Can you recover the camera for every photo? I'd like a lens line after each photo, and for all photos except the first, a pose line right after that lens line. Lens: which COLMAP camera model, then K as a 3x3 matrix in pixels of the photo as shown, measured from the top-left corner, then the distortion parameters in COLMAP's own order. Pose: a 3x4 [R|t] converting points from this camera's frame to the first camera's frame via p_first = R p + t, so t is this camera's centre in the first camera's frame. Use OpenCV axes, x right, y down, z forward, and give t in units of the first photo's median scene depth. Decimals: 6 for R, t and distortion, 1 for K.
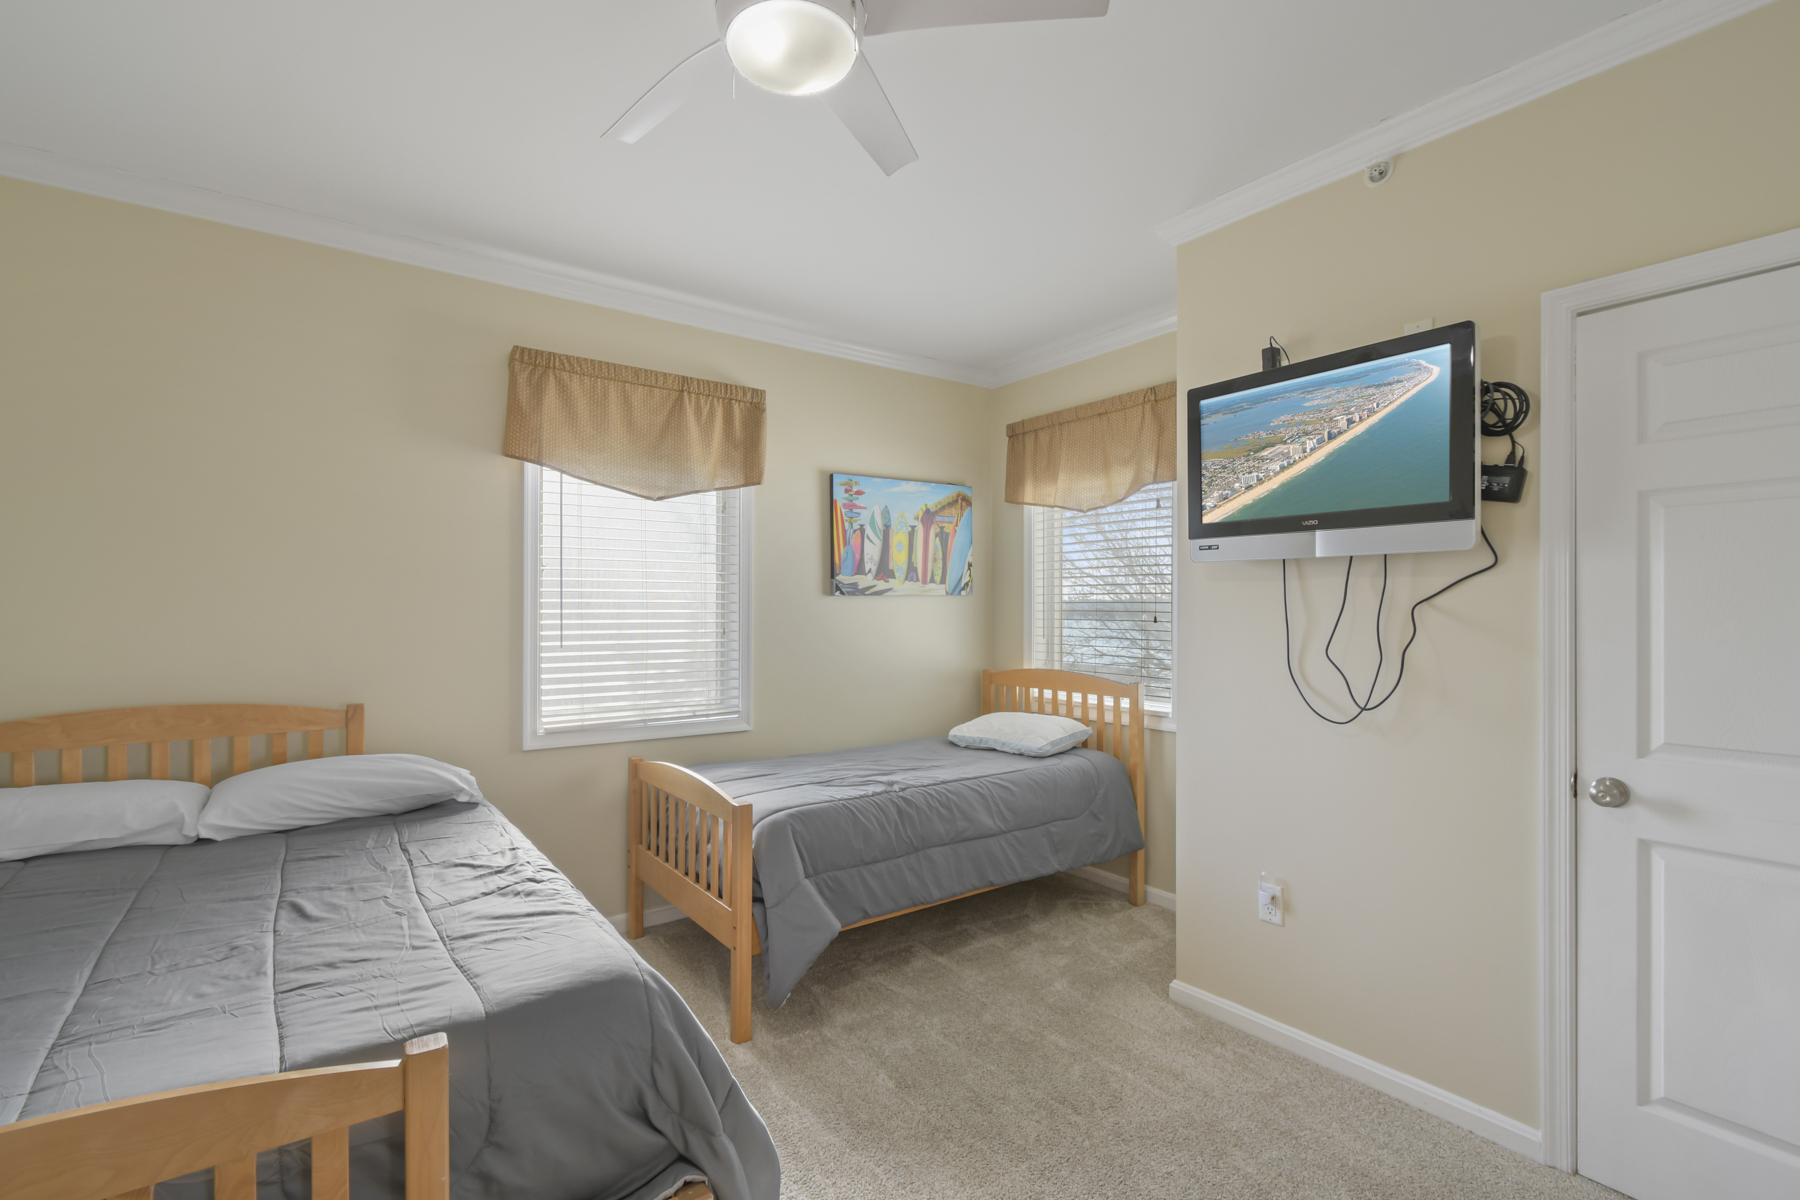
lens RADIAL K [[805.4, 0, 891.1], [0, 805.4, 614.2], [0, 0, 1]] dist [0.014292, -0.006872]
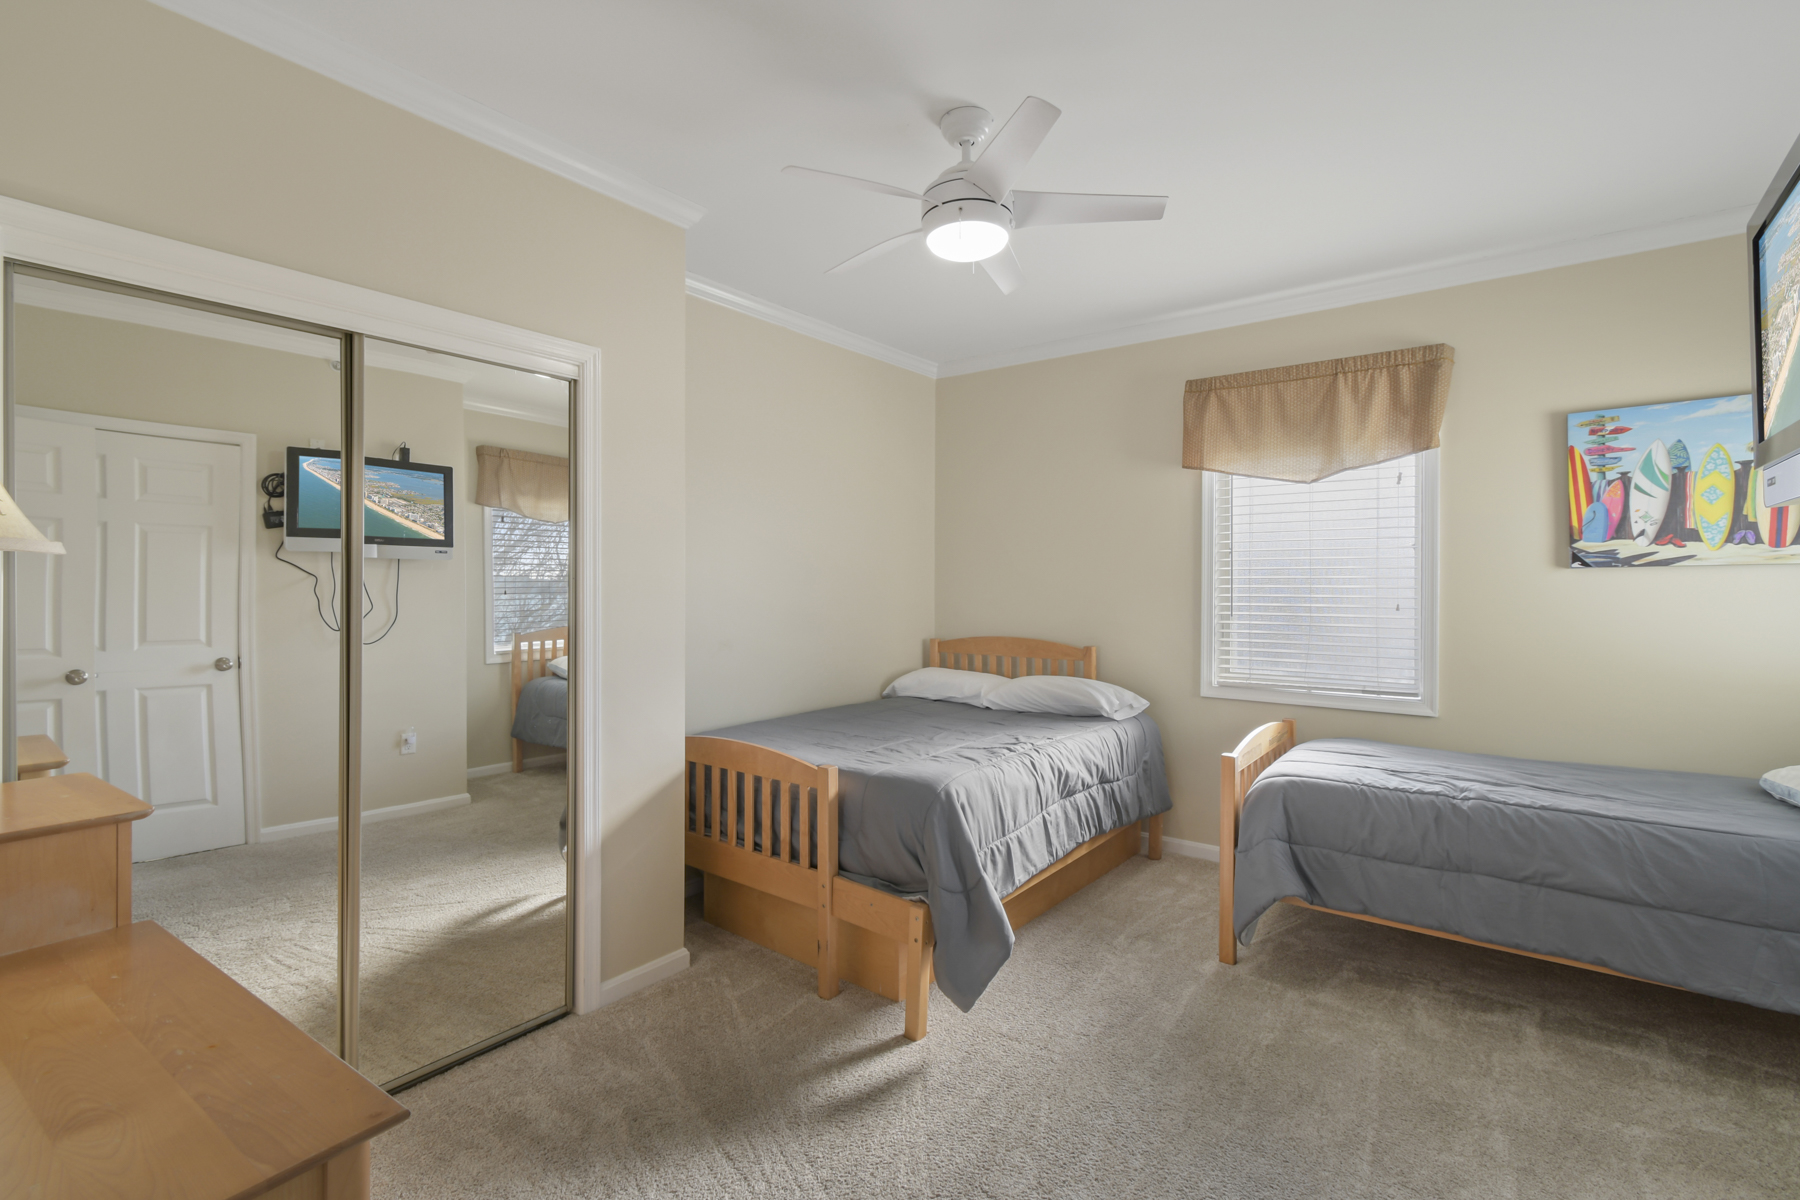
lens RADIAL K [[805.4, 0, 900.4], [0, 805.4, 586.7], [0, 0, 1]] dist [0.014292, -0.006872]
pose [[0.304911, 0.004323, -0.952371, 0.484072], [-0.006756, 0.999974, 0.002376, -0.002109], [0.952357, 0.005710, 0.304933, 0.132454]]
